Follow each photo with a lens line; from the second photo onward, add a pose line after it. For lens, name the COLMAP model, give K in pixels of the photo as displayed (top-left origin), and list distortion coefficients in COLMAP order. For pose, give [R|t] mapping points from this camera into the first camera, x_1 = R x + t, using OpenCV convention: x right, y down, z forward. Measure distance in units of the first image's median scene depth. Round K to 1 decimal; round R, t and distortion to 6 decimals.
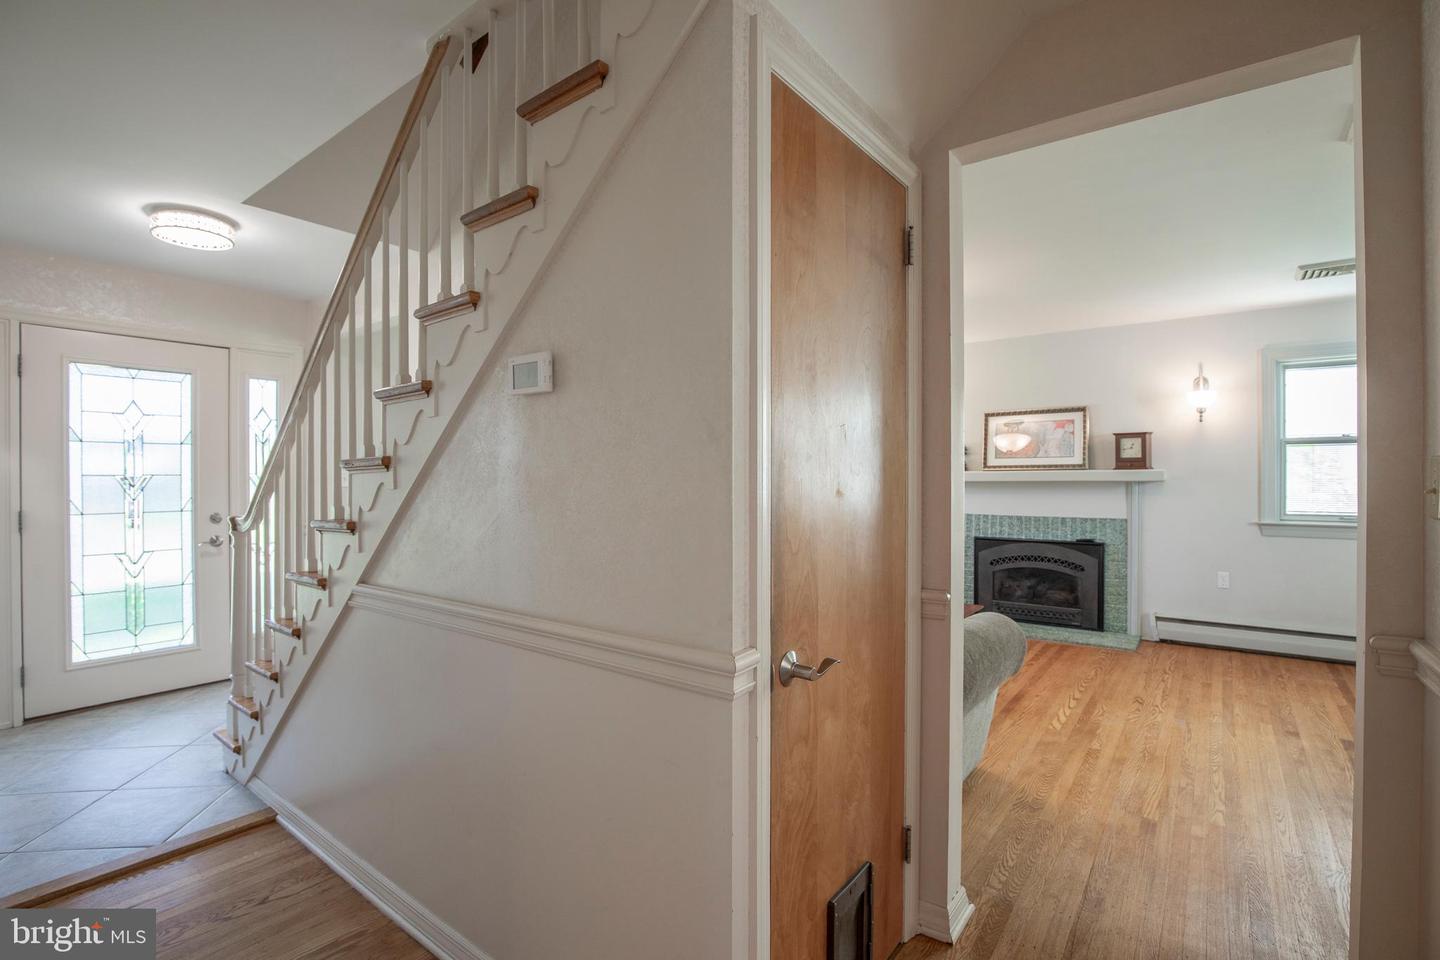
lens RADIAL K [[664.7, 0, 730.9], [0, 664.7, 482.6], [0, 0, 1]] dist [-0.034497, 0.006691]
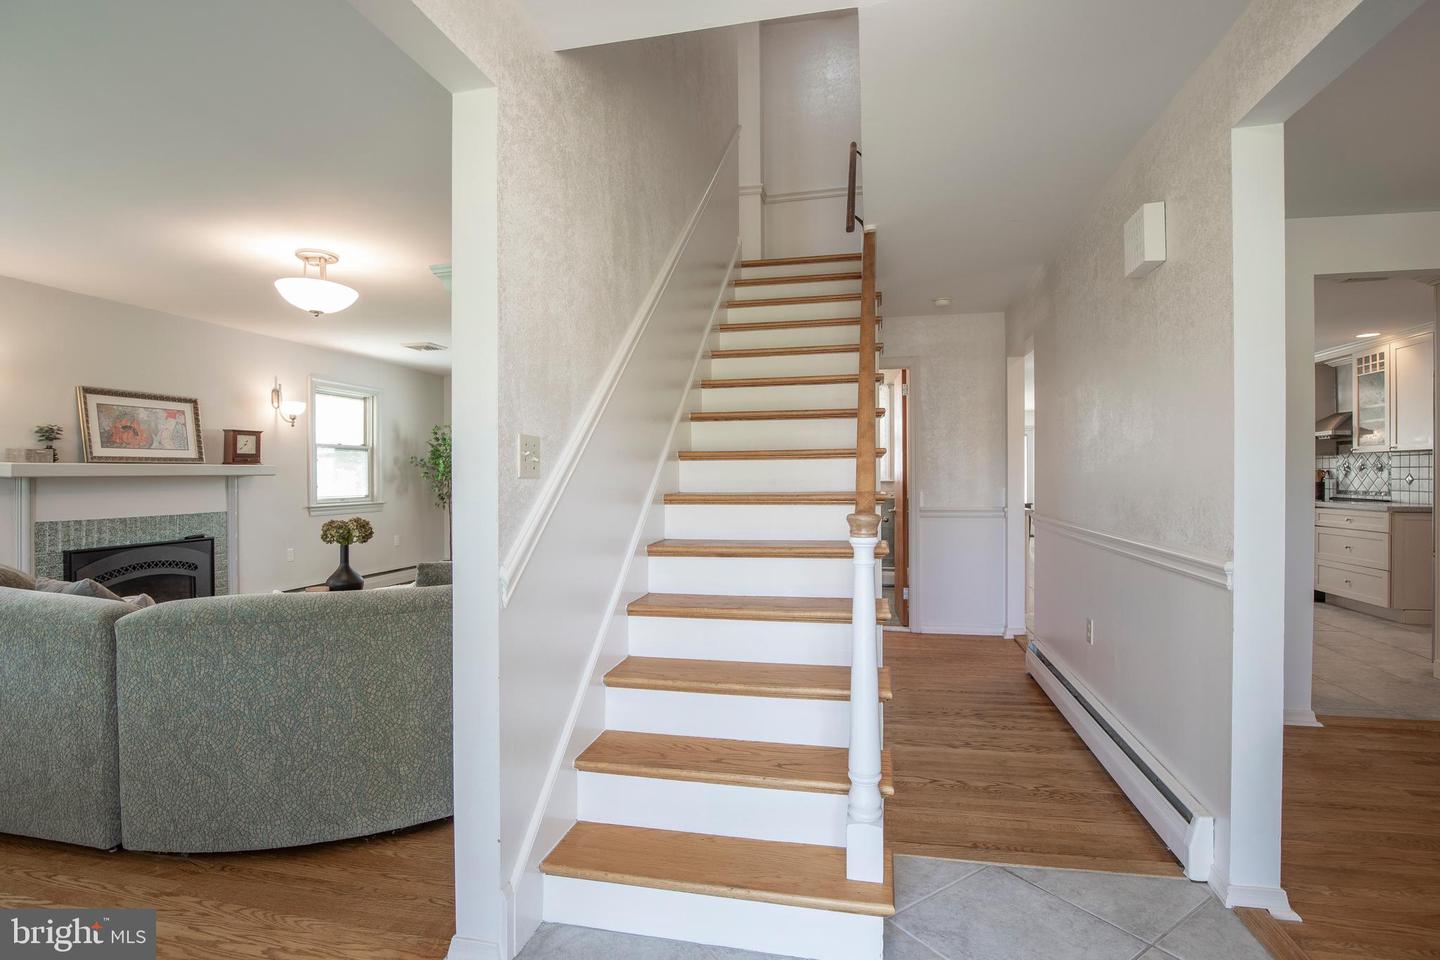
lens RADIAL K [[664.7, 0, 729.3], [0, 664.7, 473.7], [0, 0, 1]] dist [-0.034497, 0.006691]
pose [[-0.426825, 0.005399, 0.904318, -0.686072], [0.013030, 0.999915, 0.000180, 0.005262], [-0.904240, 0.011860, -0.426859, 0.723330]]
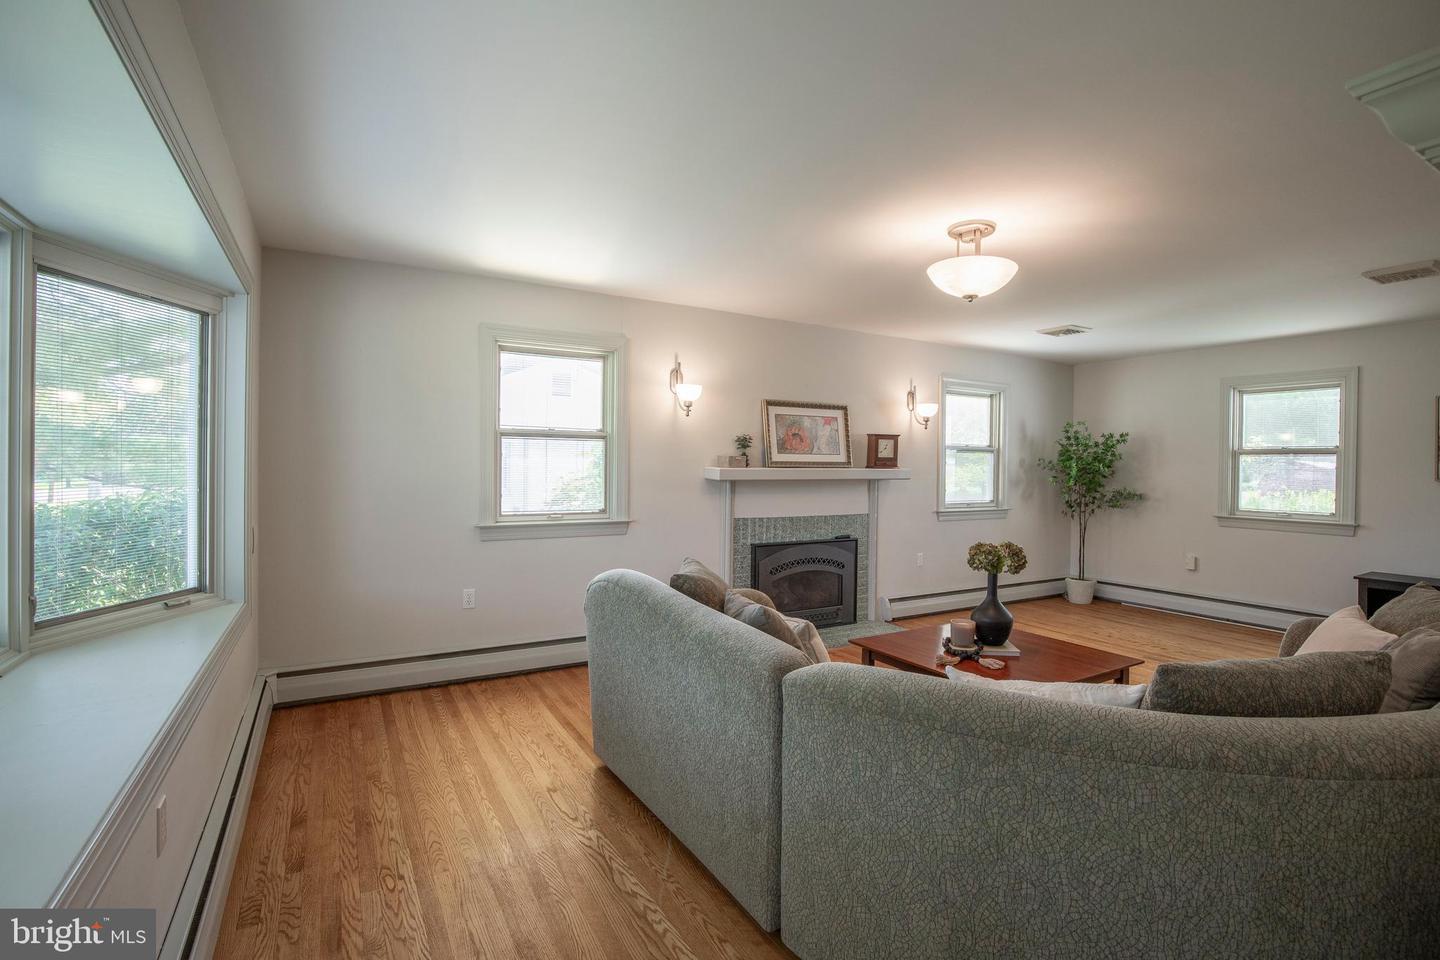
lens RADIAL K [[664.7, 0, 739.2], [0, 664.7, 469.2], [0, 0, 1]] dist [-0.034497, 0.006691]
pose [[0.379216, 0.000859, 0.925308, -0.487845], [-0.007642, 0.999968, 0.002204, -0.018652], [-0.925277, -0.007907, 0.379211, 0.788727]]
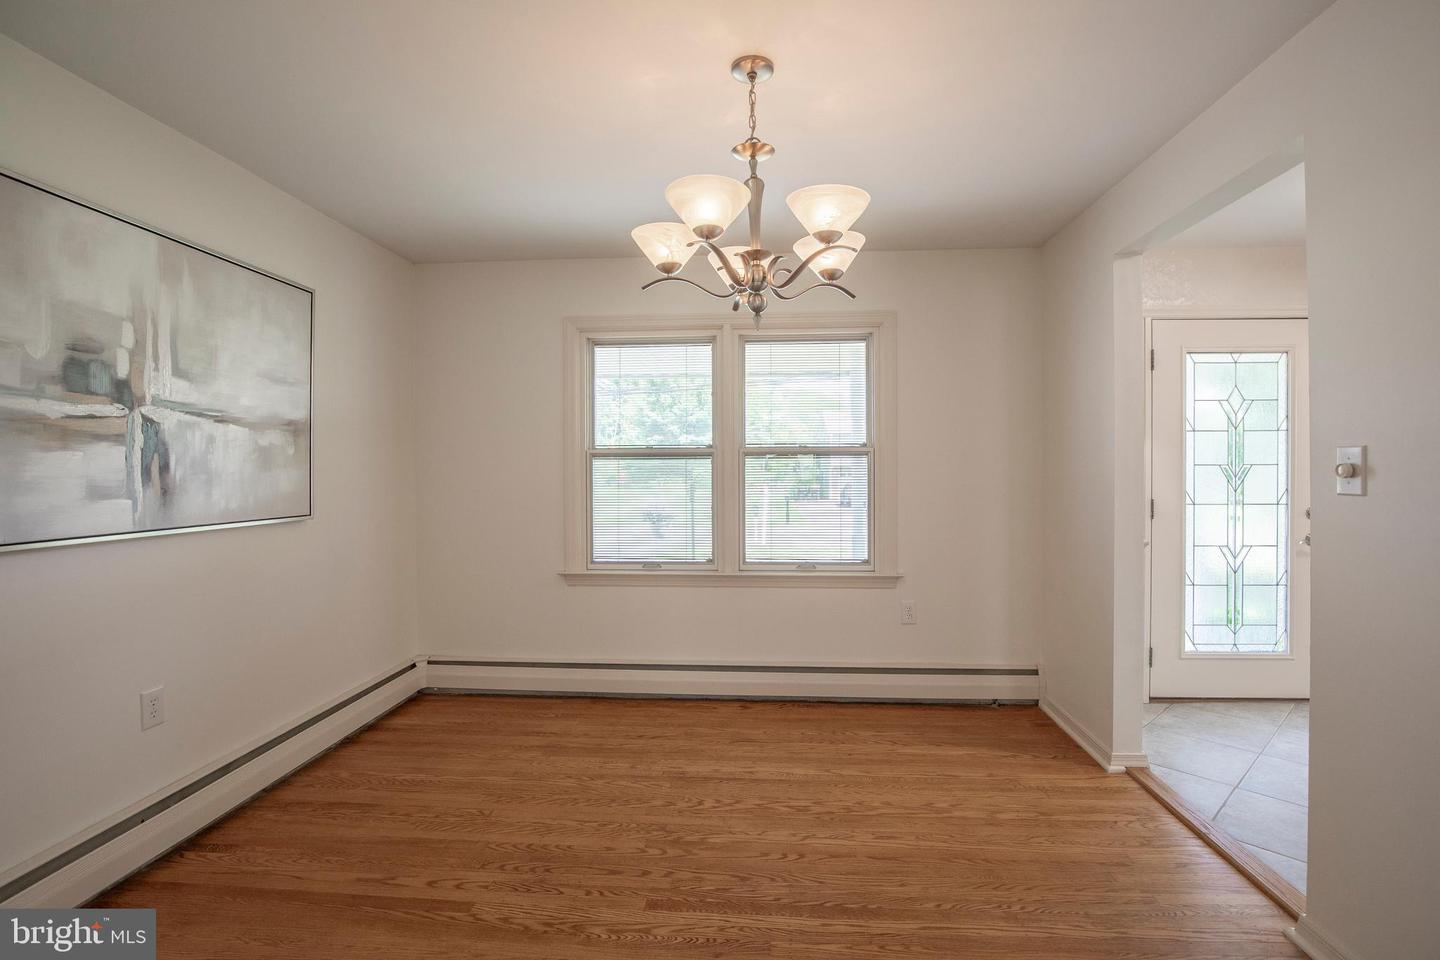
lens RADIAL K [[664.7, 0, 714.0], [0, 664.7, 470.7], [0, 0, 1]] dist [-0.034497, 0.006691]
pose [[0.537441, 0.003491, -0.843294, -0.371248], [-0.004148, 0.999990, 0.001497, -0.000613], [0.843291, 0.002694, 0.537450, -0.111967]]
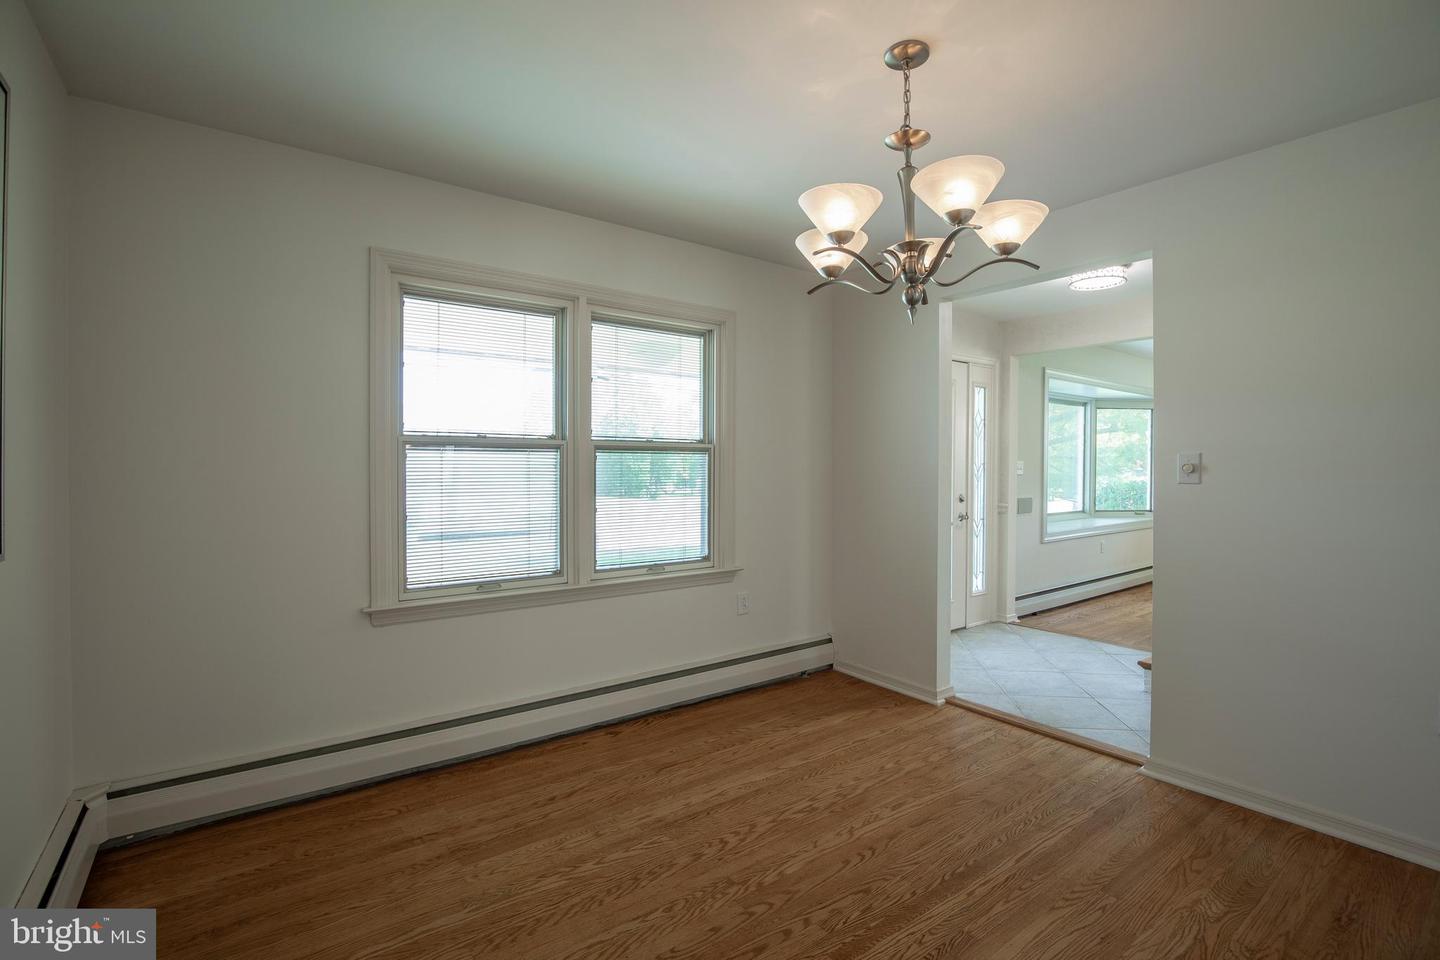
lens RADIAL K [[664.7, 0, 717.0], [0, 664.7, 473.2], [0, 0, 1]] dist [-0.034497, 0.006691]
pose [[0.958687, 0.008905, -0.284324, -0.669570], [-0.008156, 0.999959, 0.003817, 0.003290], [0.284347, -0.001340, 0.958721, -0.270156]]
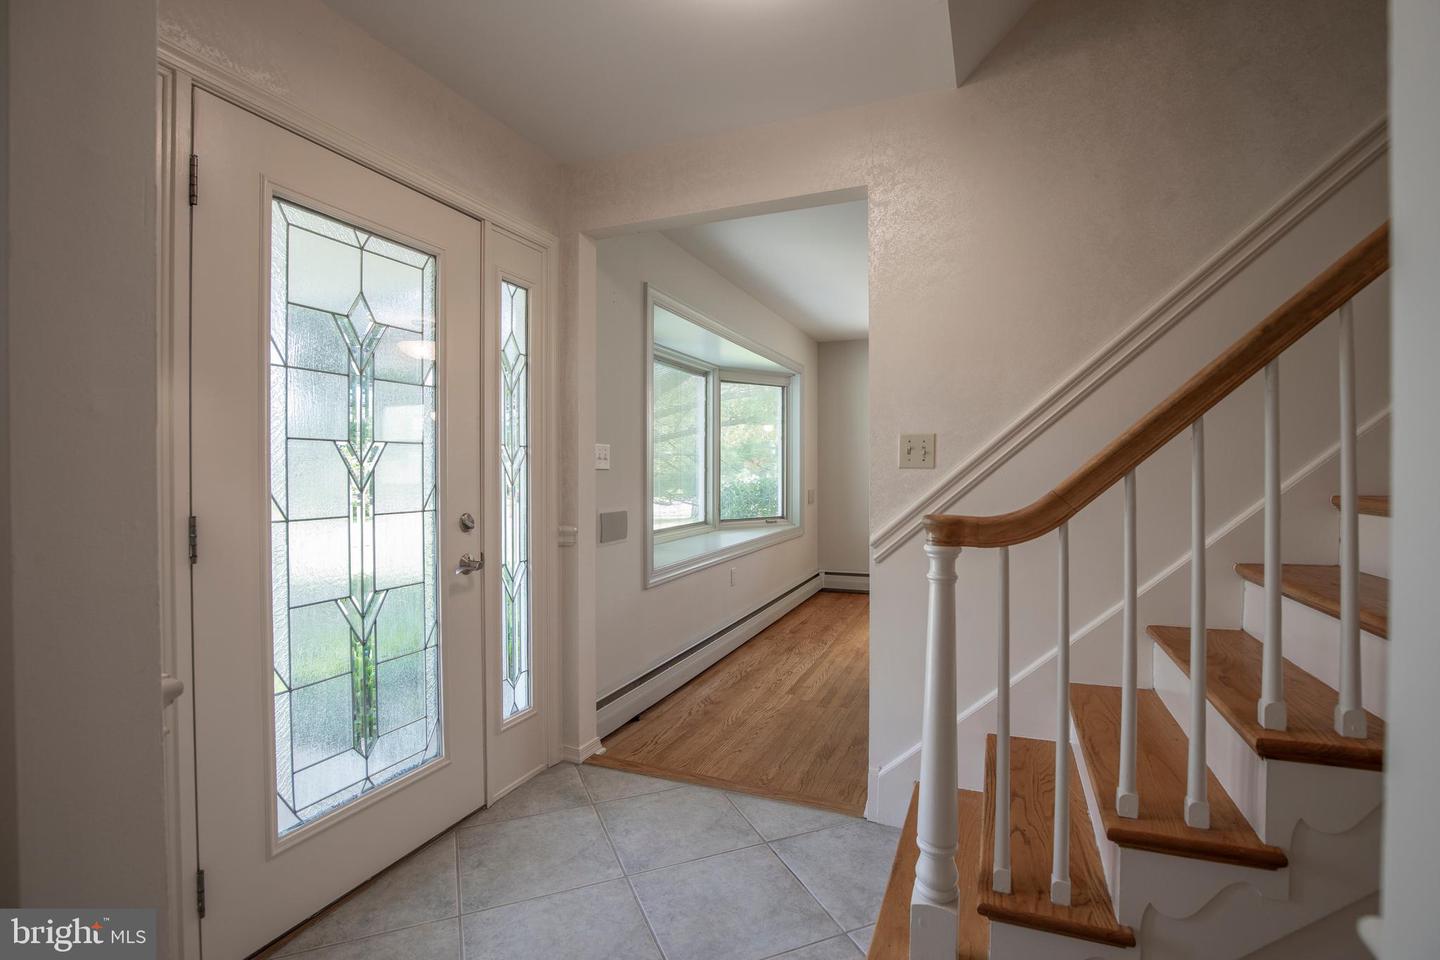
lens RADIAL K [[664.7, 0, 717.7], [0, 664.7, 478.9], [0, 0, 1]] dist [-0.034497, 0.006691]
pose [[0.970163, -0.004544, 0.242410, -0.547493], [0.003367, 0.999980, 0.005272, 0.011303], [-0.242429, -0.004299, 0.970160, 0.307106]]
